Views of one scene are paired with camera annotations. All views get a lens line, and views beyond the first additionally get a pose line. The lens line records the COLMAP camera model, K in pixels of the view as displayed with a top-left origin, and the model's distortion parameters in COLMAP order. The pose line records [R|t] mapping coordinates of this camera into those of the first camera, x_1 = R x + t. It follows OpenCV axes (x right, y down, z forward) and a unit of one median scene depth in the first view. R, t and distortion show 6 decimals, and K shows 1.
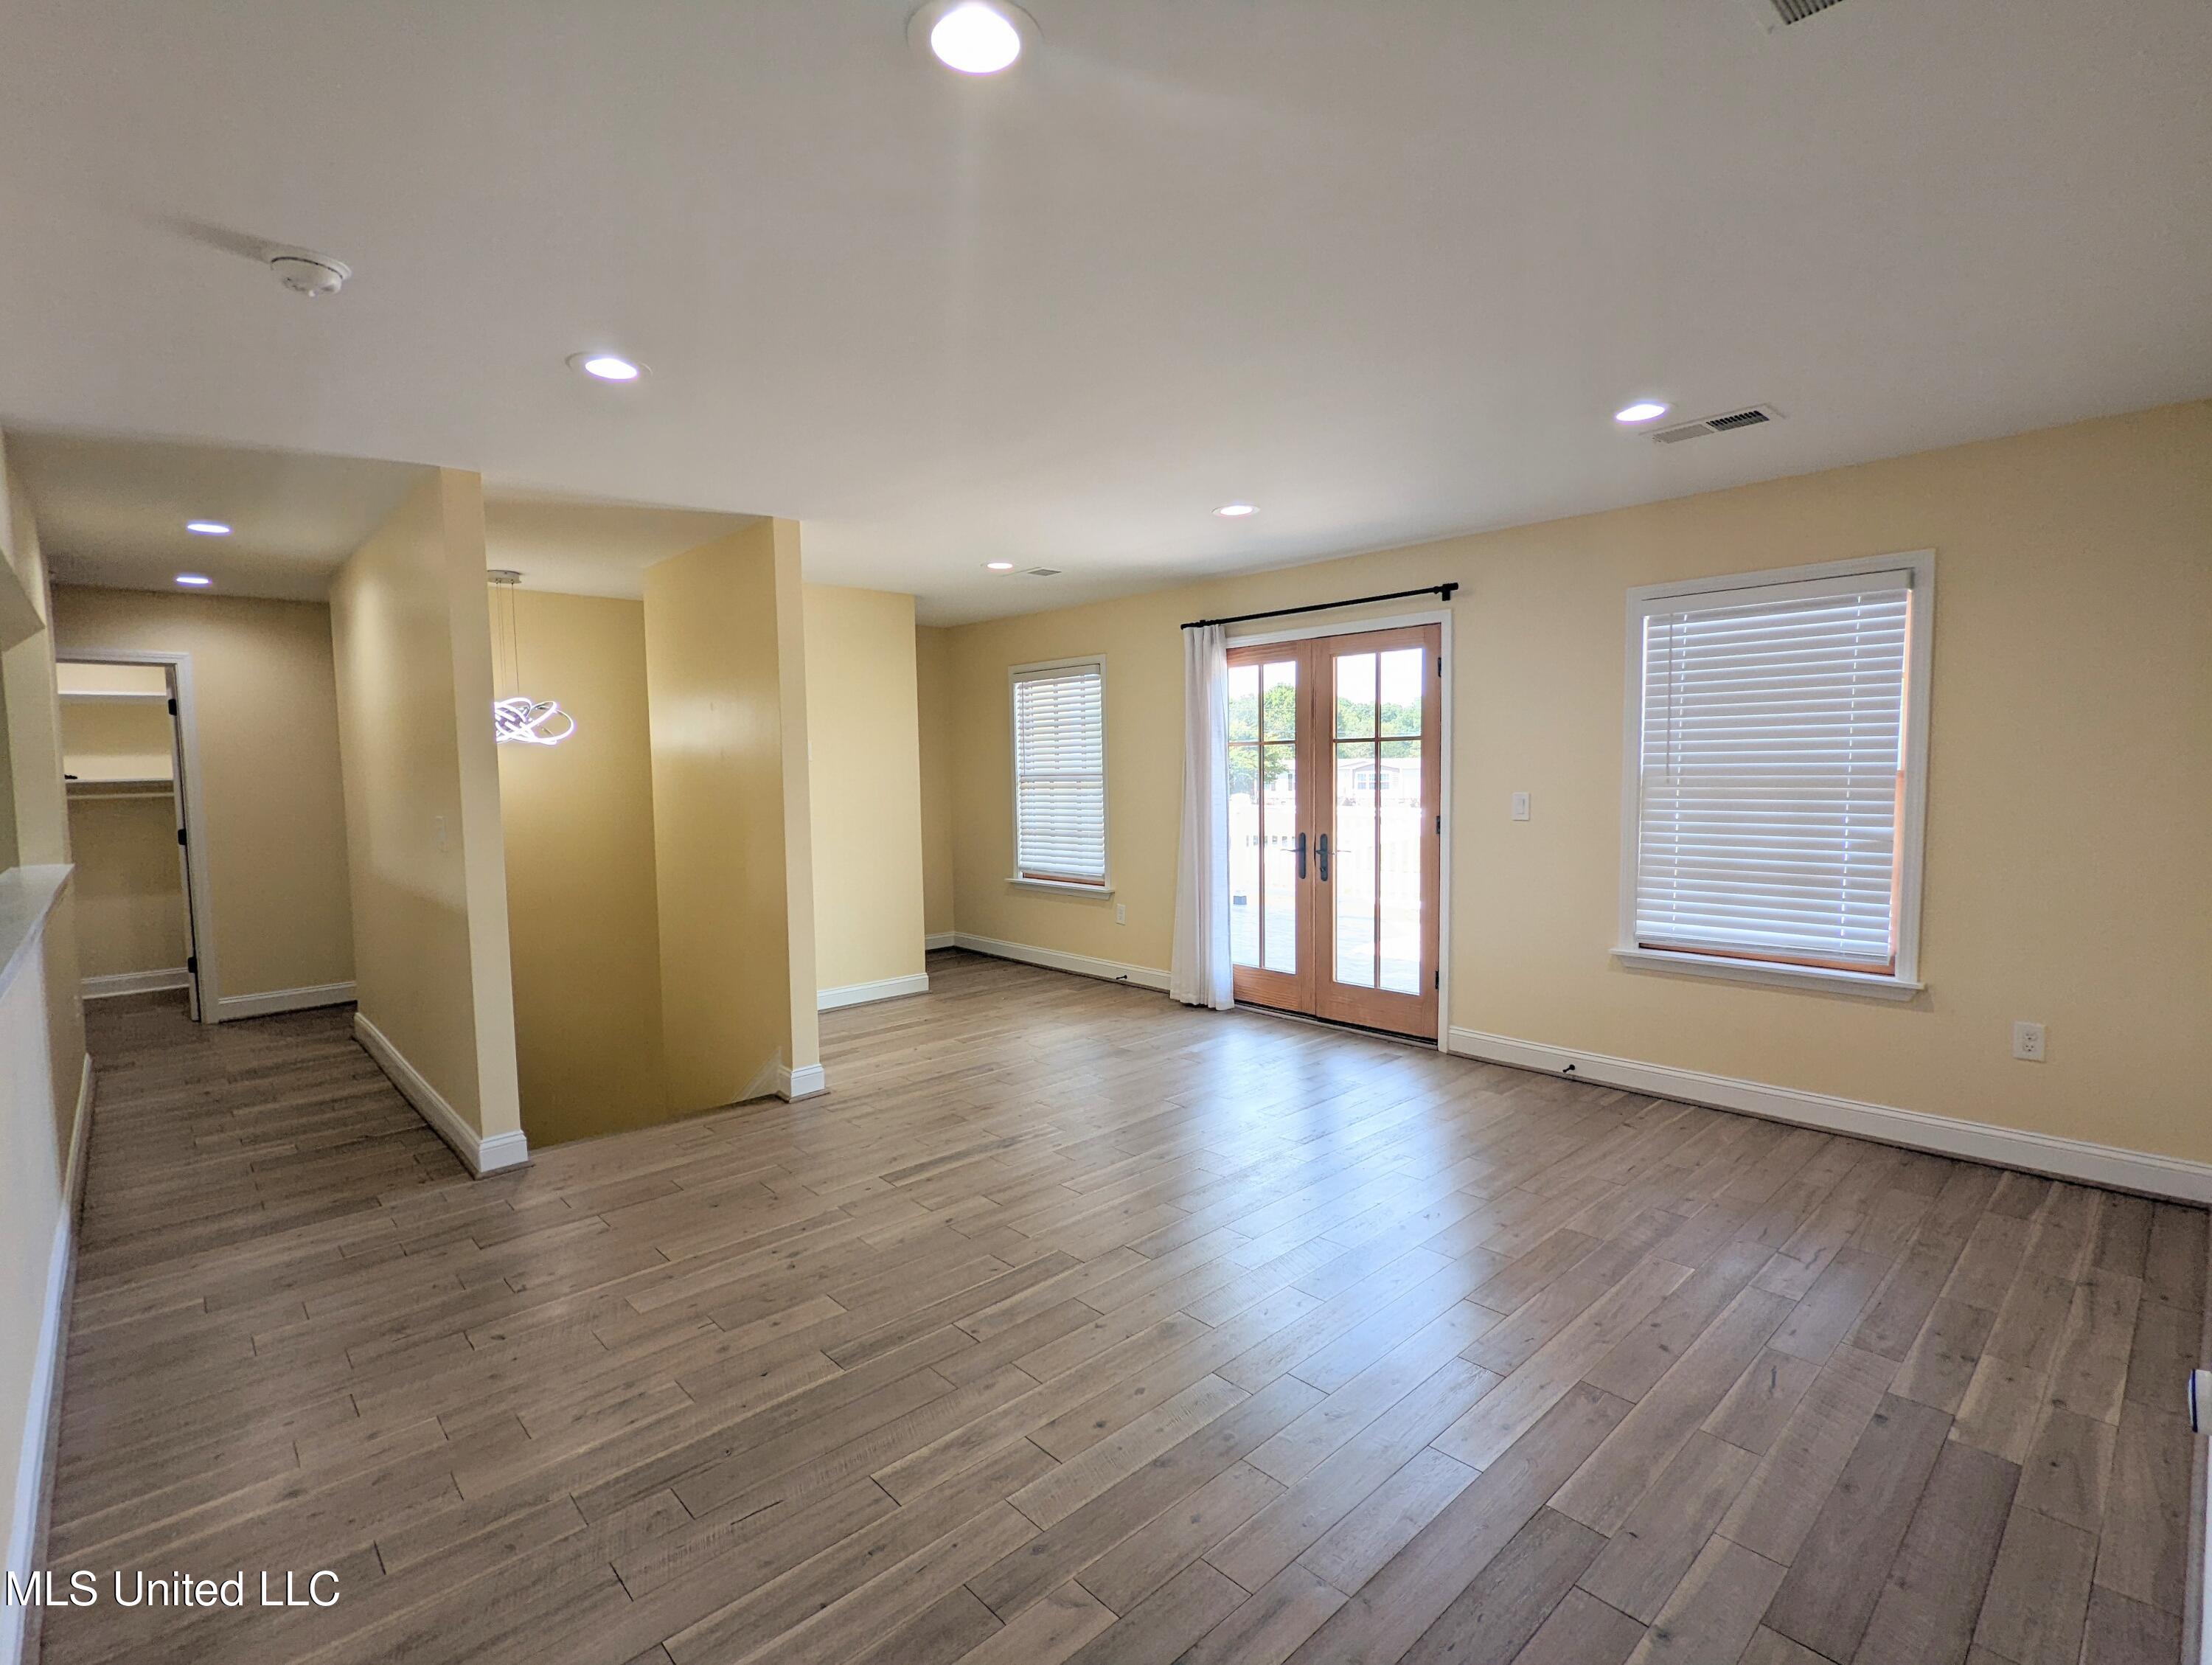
lens RADIAL K [[1051.5, 0, 1102.9], [0, 1051.5, 838.5], [0, 0, 1]] dist [-0.003576, -0.000119]
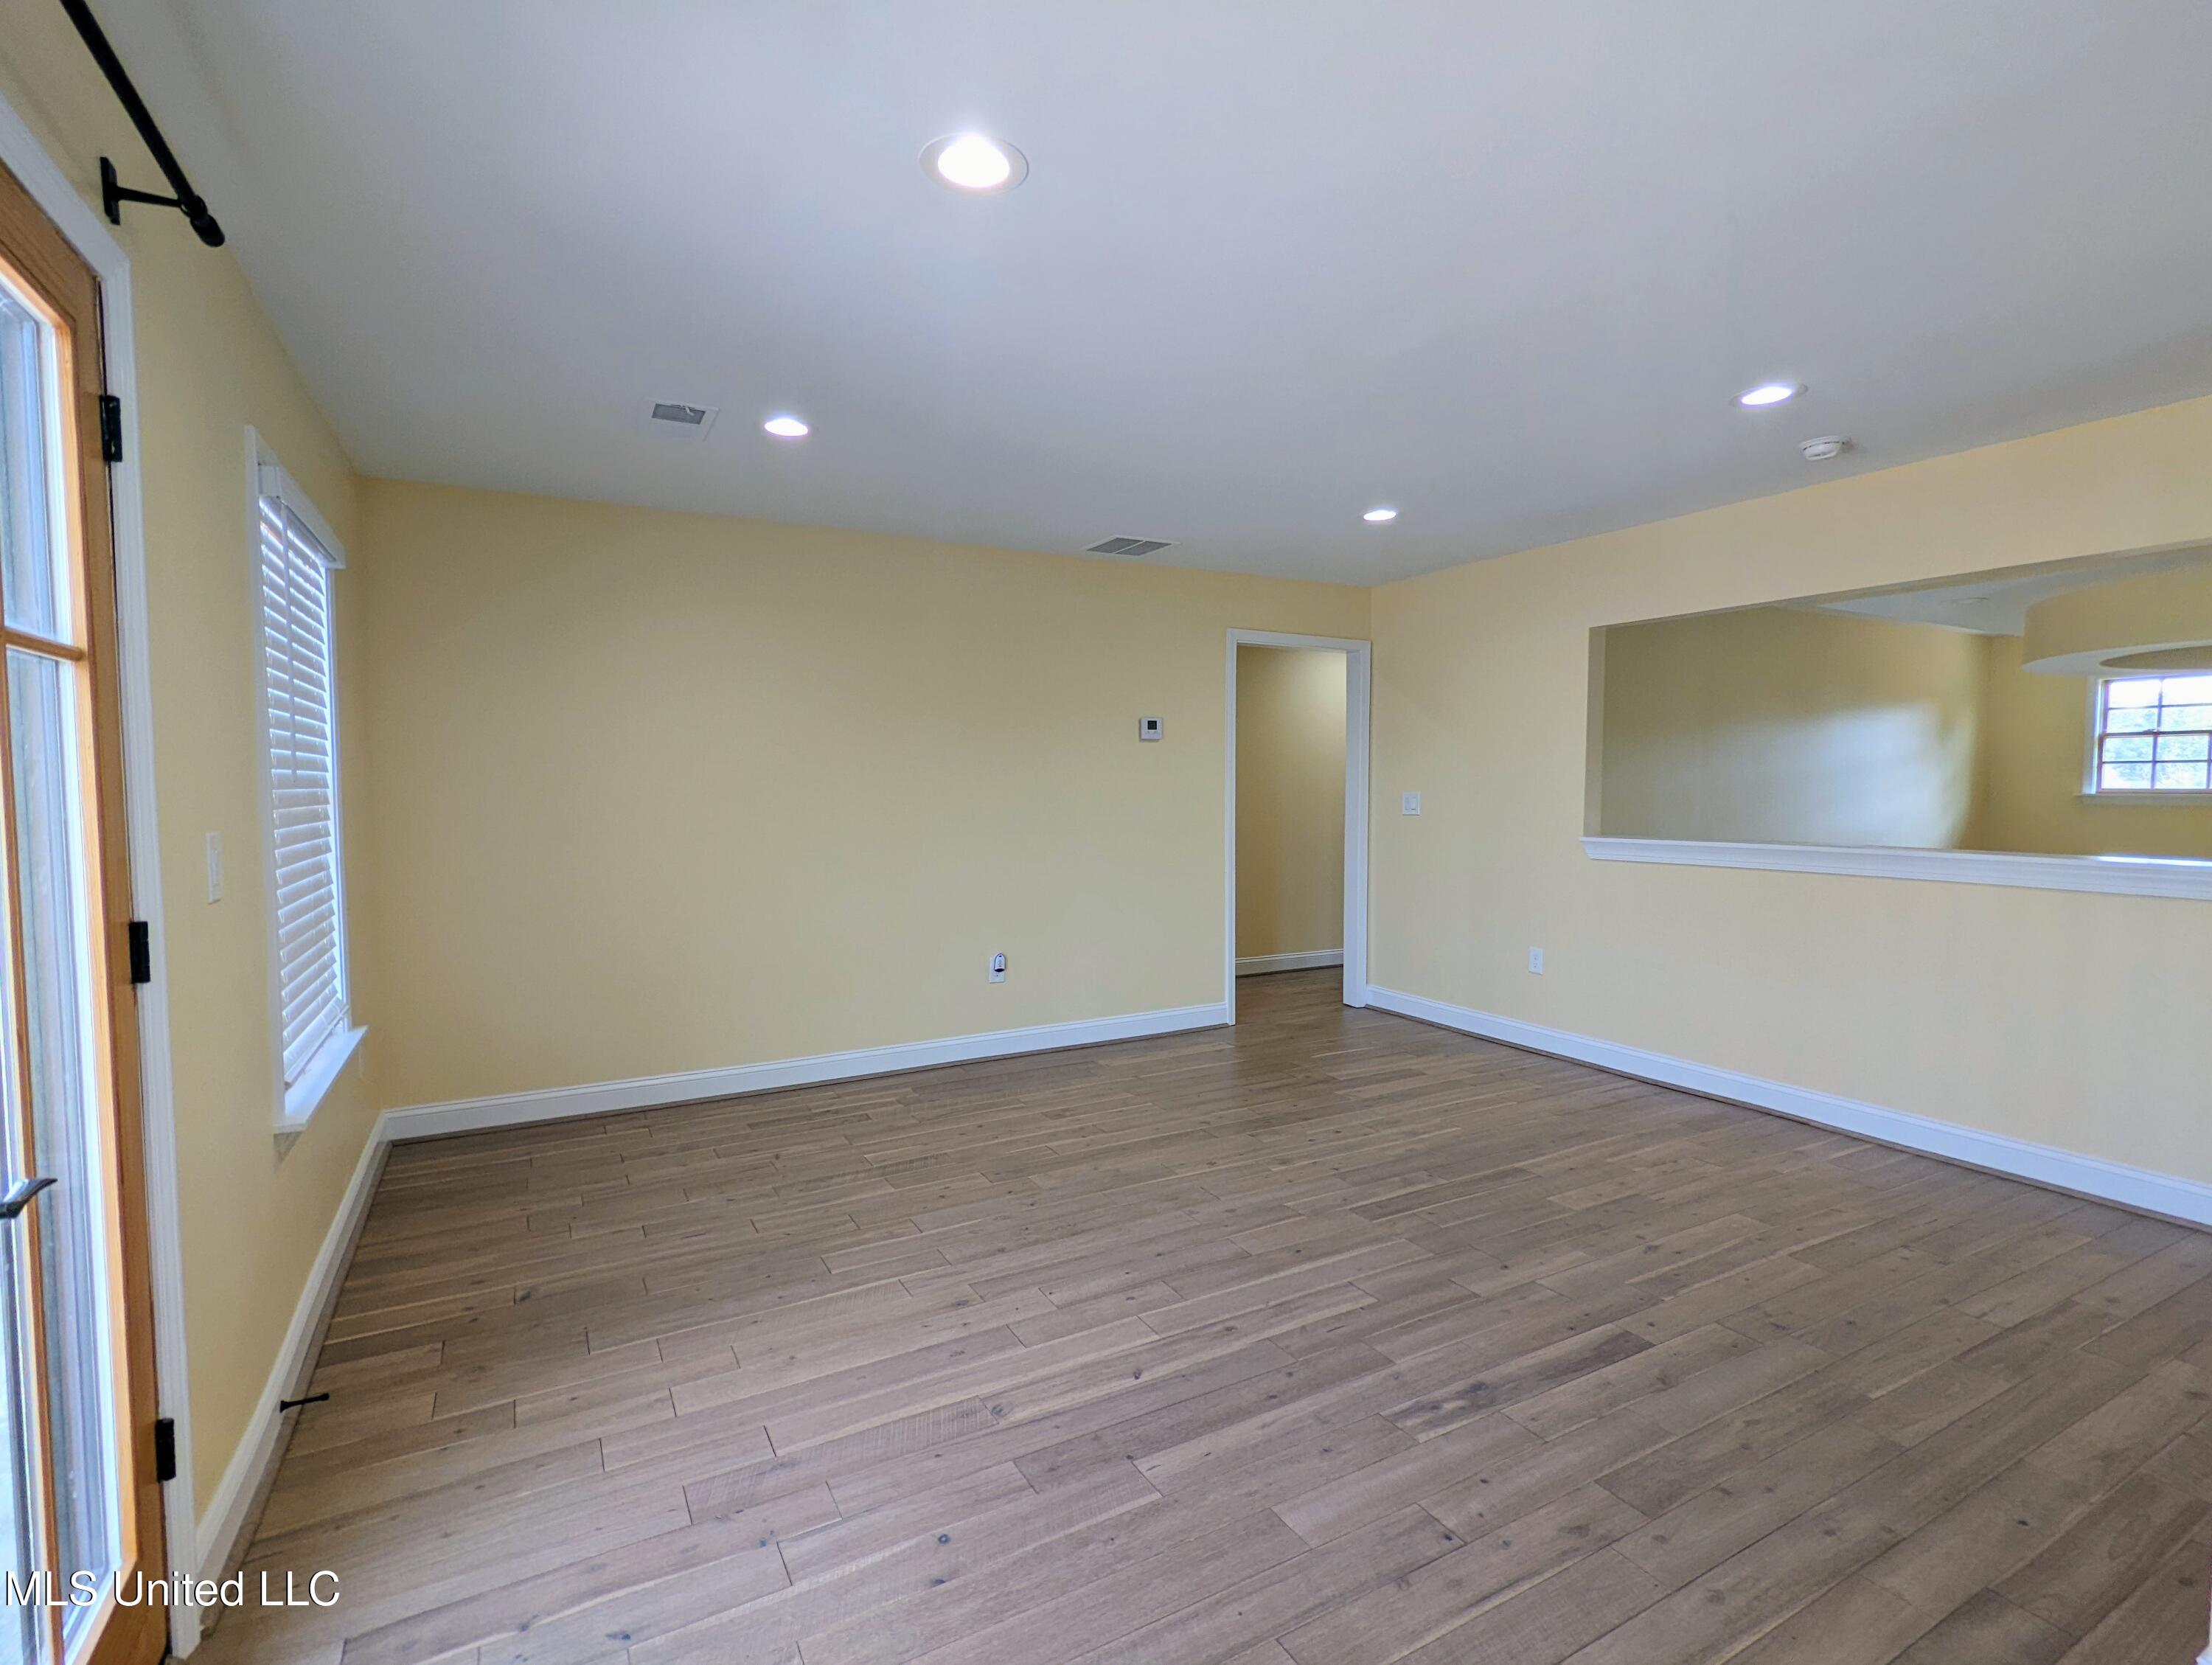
lens RADIAL K [[1051.5, 0, 1102.9], [0, 1051.5, 838.5], [0, 0, 1]] dist [-0.003576, -0.000119]
pose [[-0.969331, 0.009762, 0.245564, -0.041640], [0.039840, 0.992236, 0.117818, -0.110629], [-0.242507, 0.123988, -0.962194, 1.941028]]
